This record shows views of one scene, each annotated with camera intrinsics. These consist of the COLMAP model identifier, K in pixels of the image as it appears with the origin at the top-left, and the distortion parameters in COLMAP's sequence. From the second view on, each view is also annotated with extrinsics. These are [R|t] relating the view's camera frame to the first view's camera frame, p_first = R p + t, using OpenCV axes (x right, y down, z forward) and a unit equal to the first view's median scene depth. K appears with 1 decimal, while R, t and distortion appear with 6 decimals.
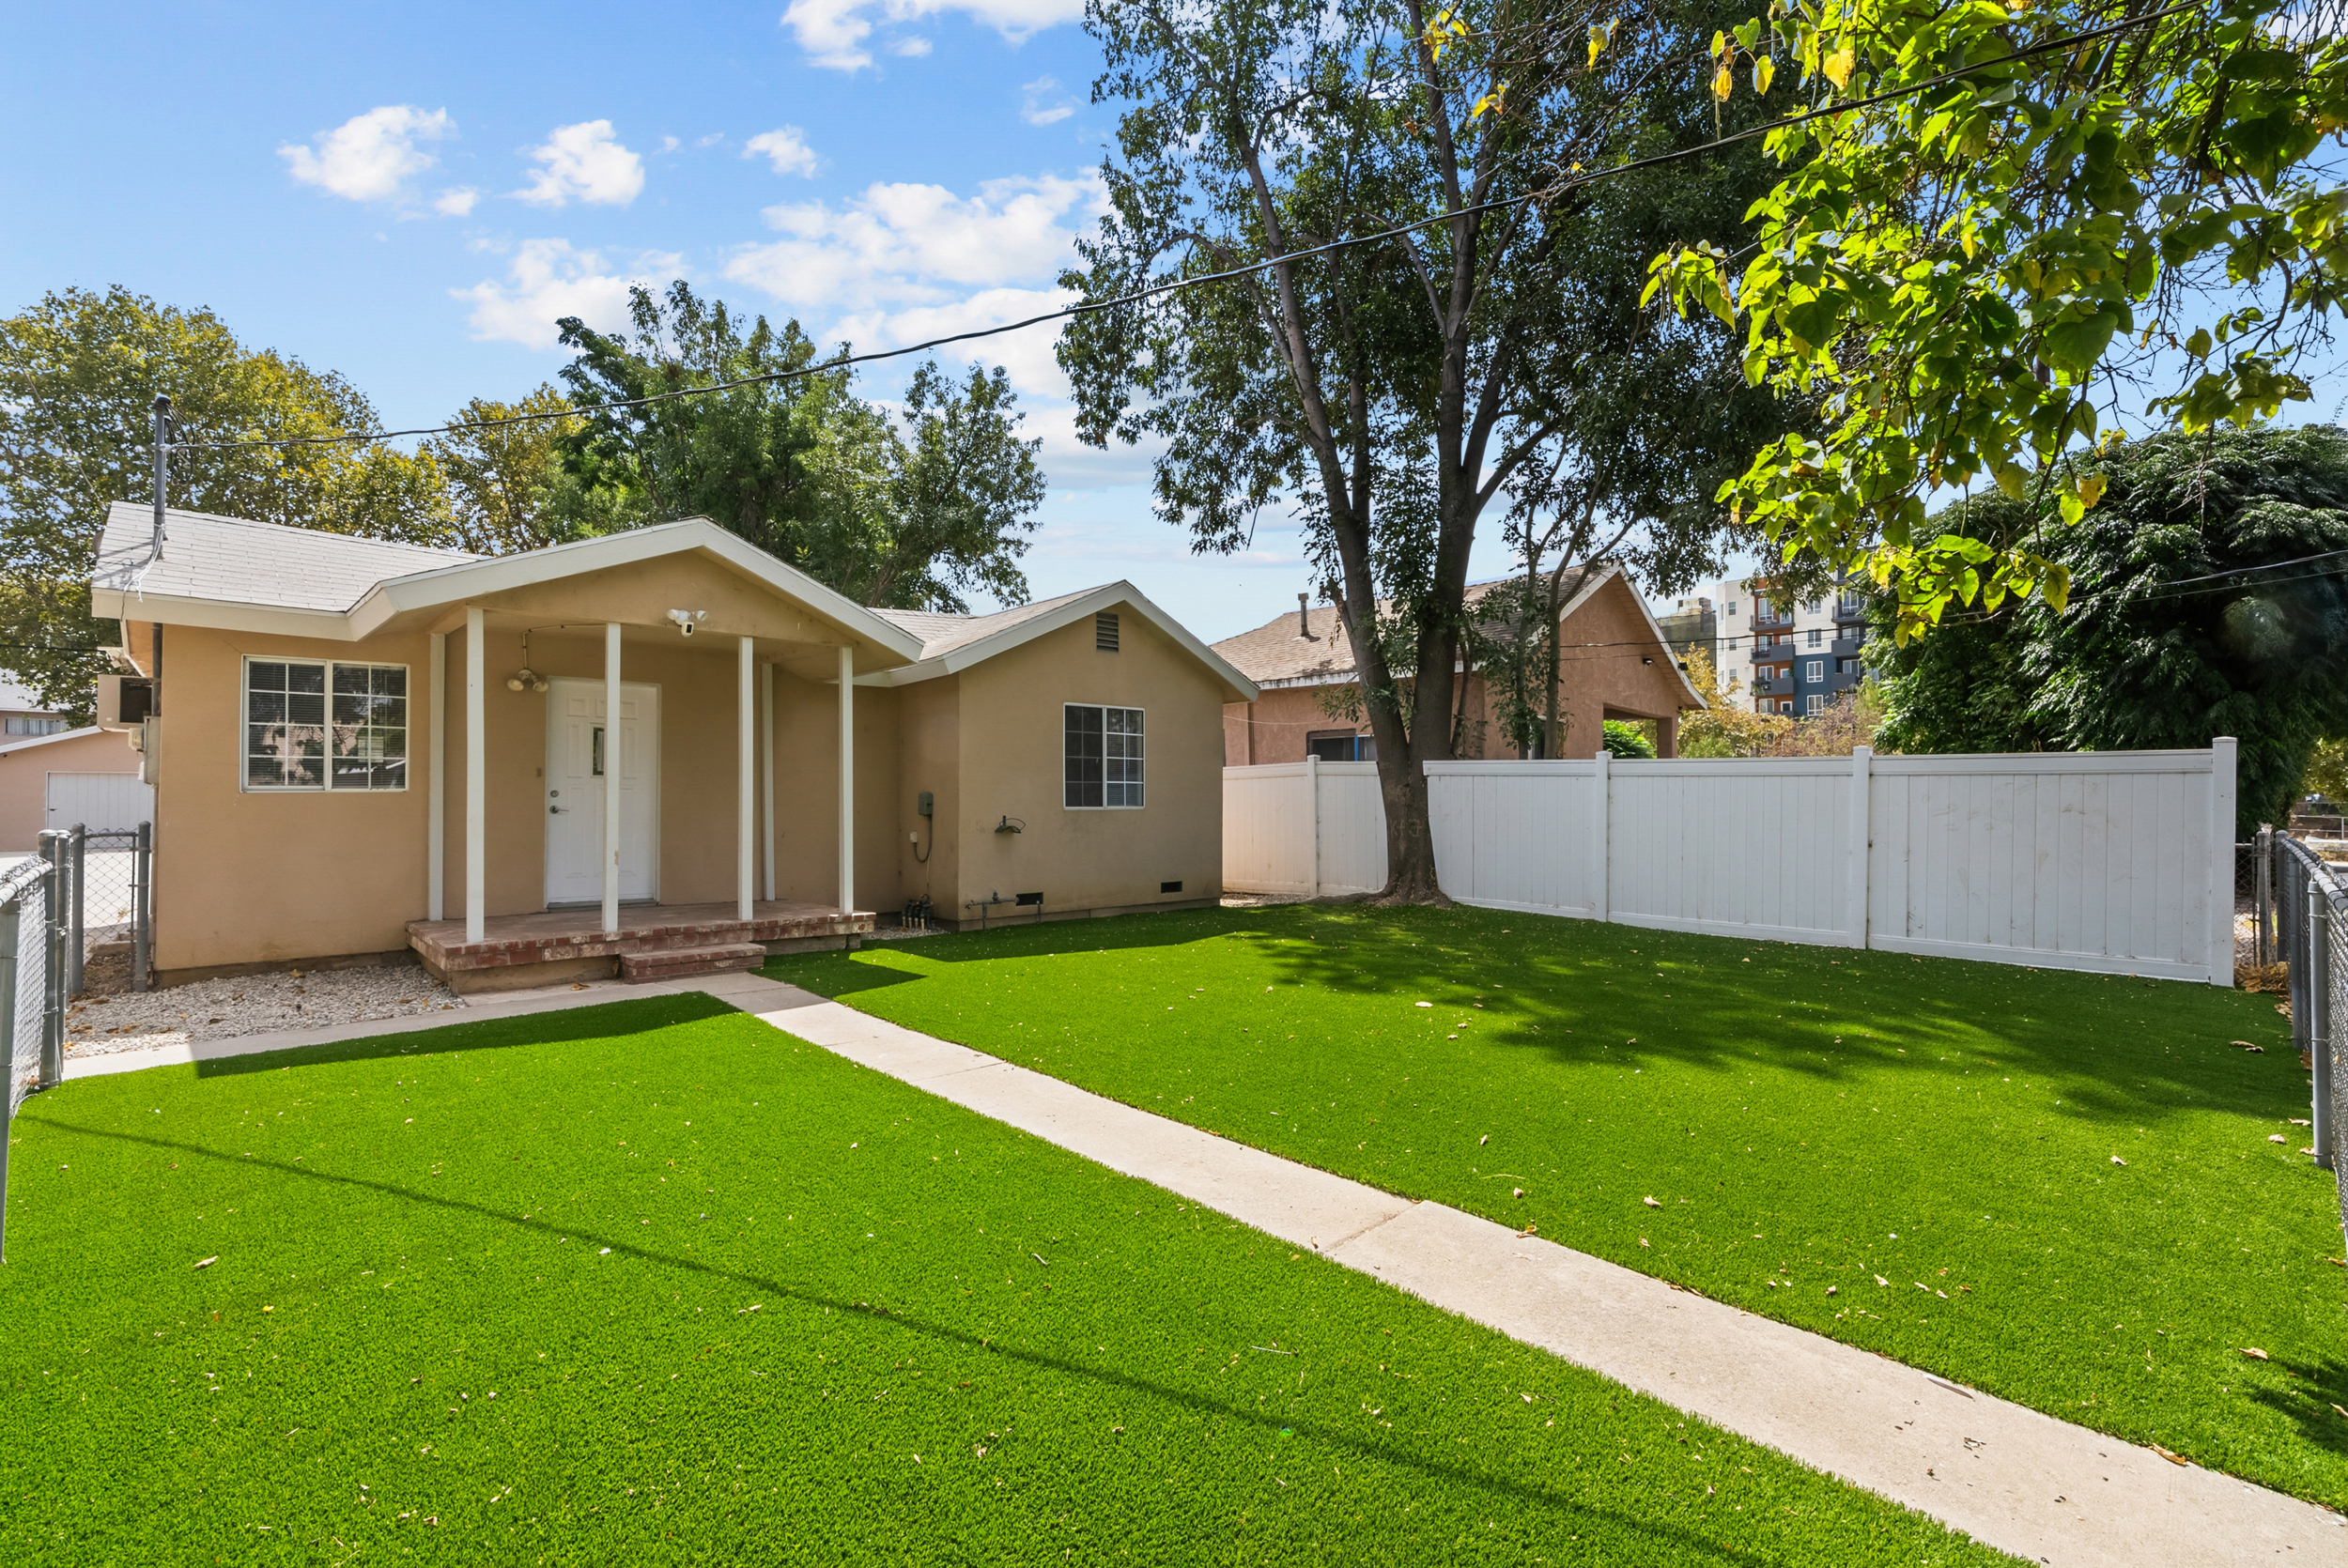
lens RADIAL K [[1072.6, 0, 1174.9], [0, 1072.6, 795.9], [0, 0, 1]] dist [-0.000608, -0.000111]
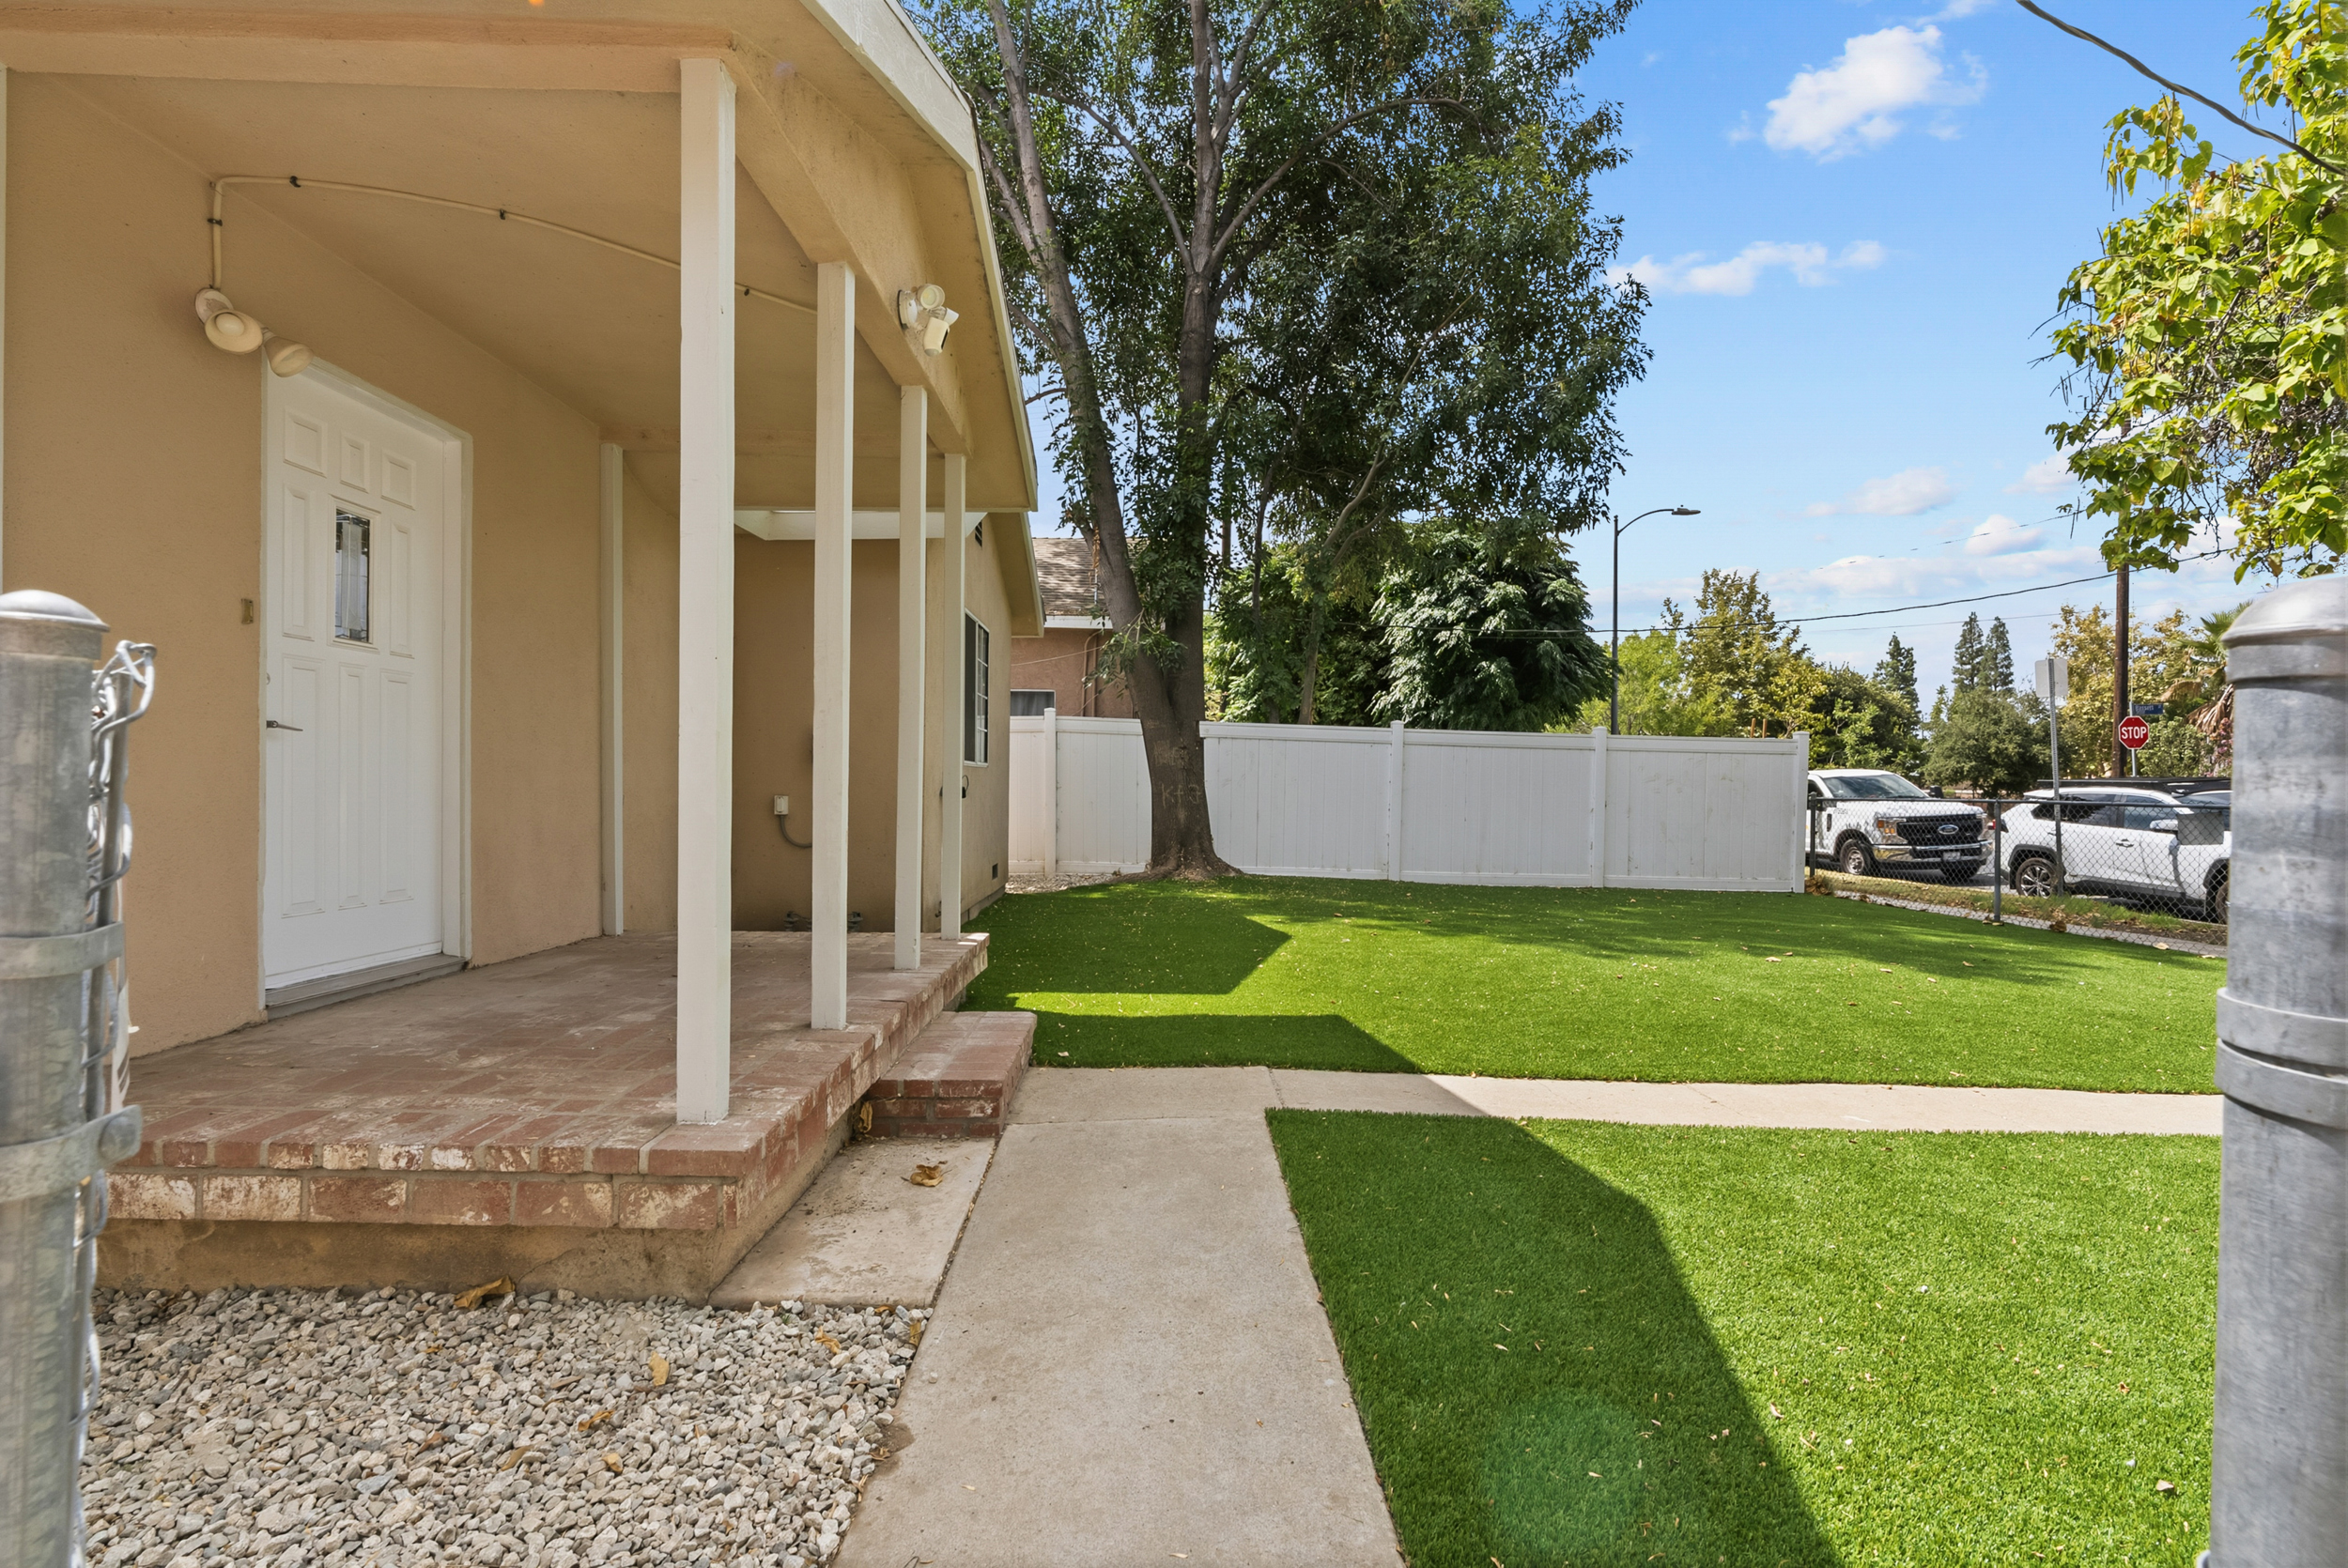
lens RADIAL K [[1072.6, 0, 1174.9], [0, 1072.6, 795.9], [0, 0, 1]] dist [-0.000608, -0.000111]
pose [[0.665596, 0.000218, 0.746312, -0.352867], [-0.012753, 0.999857, 0.011082, 0.015801], [-0.746203, -0.016894, 0.665504, 0.300050]]
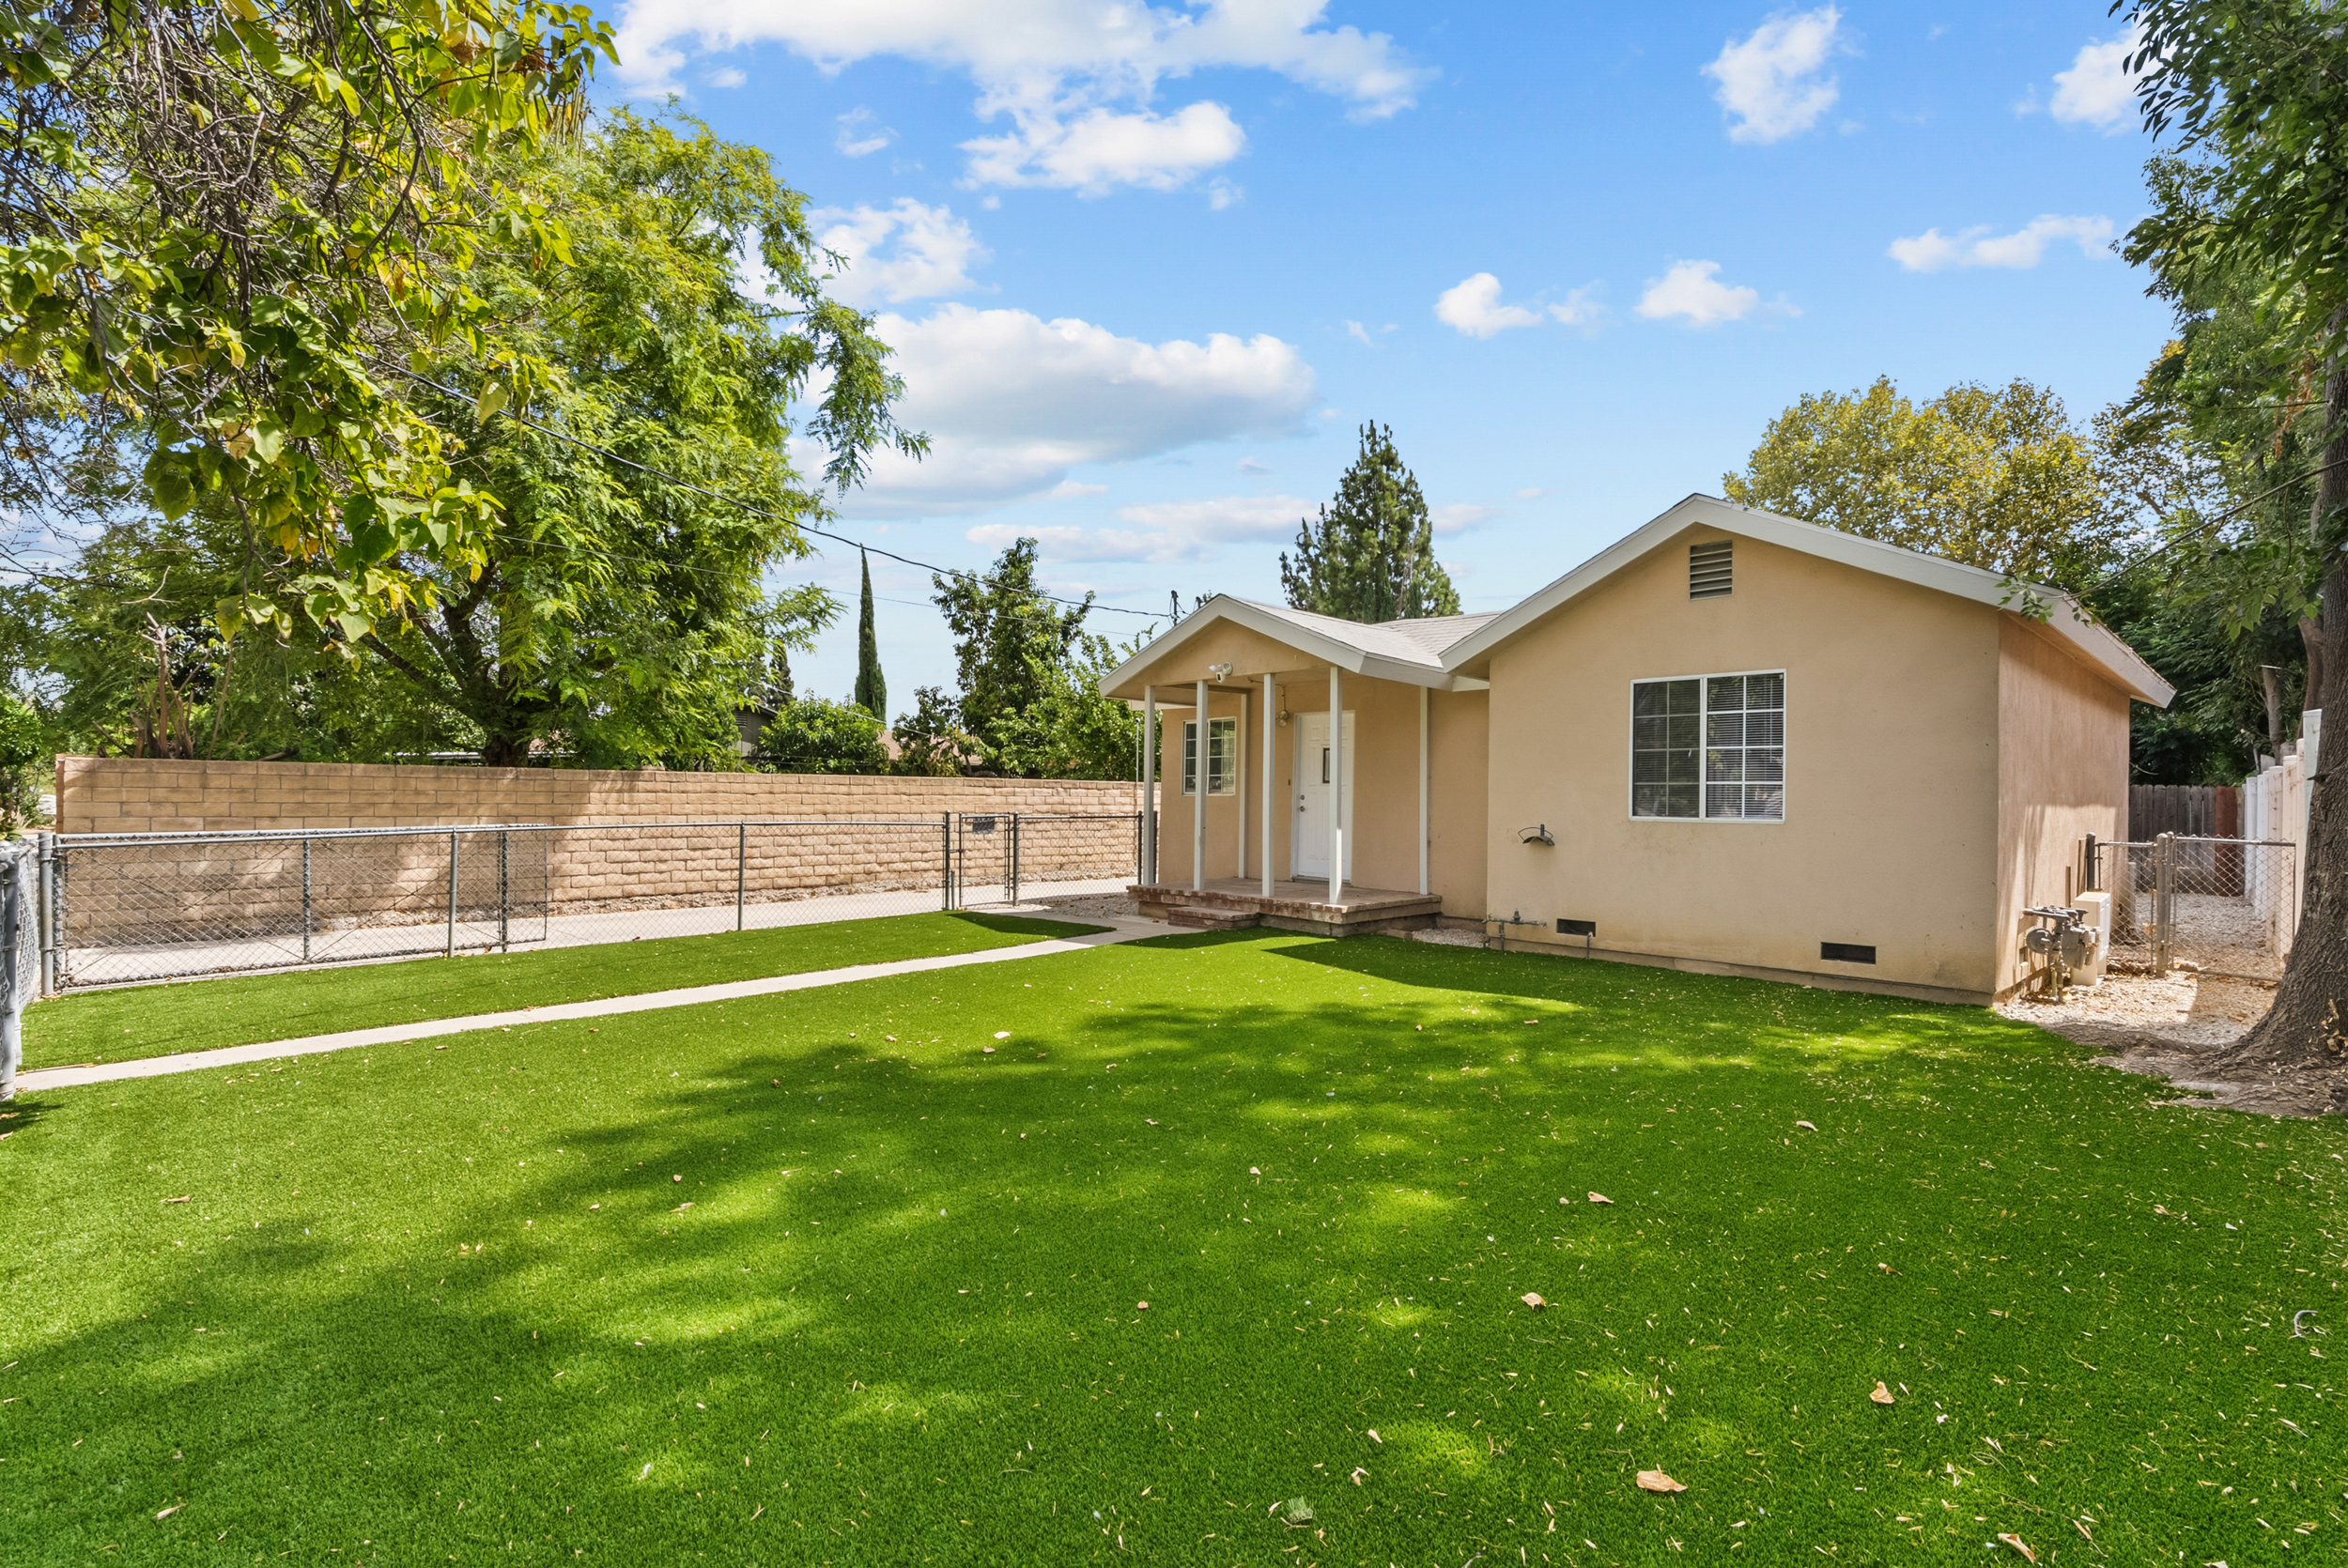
lens RADIAL K [[1048.2, 0, 1174.0], [0, 1048.2, 784.0], [0, 0, 1]] dist [-0.000075, -0.000052]
pose [[0.032153, -0.010840, -0.999424, 0.413649], [-0.003625, 0.999933, -0.010962, -0.001904], [0.999476, 0.003976, 0.032112, 0.424644]]
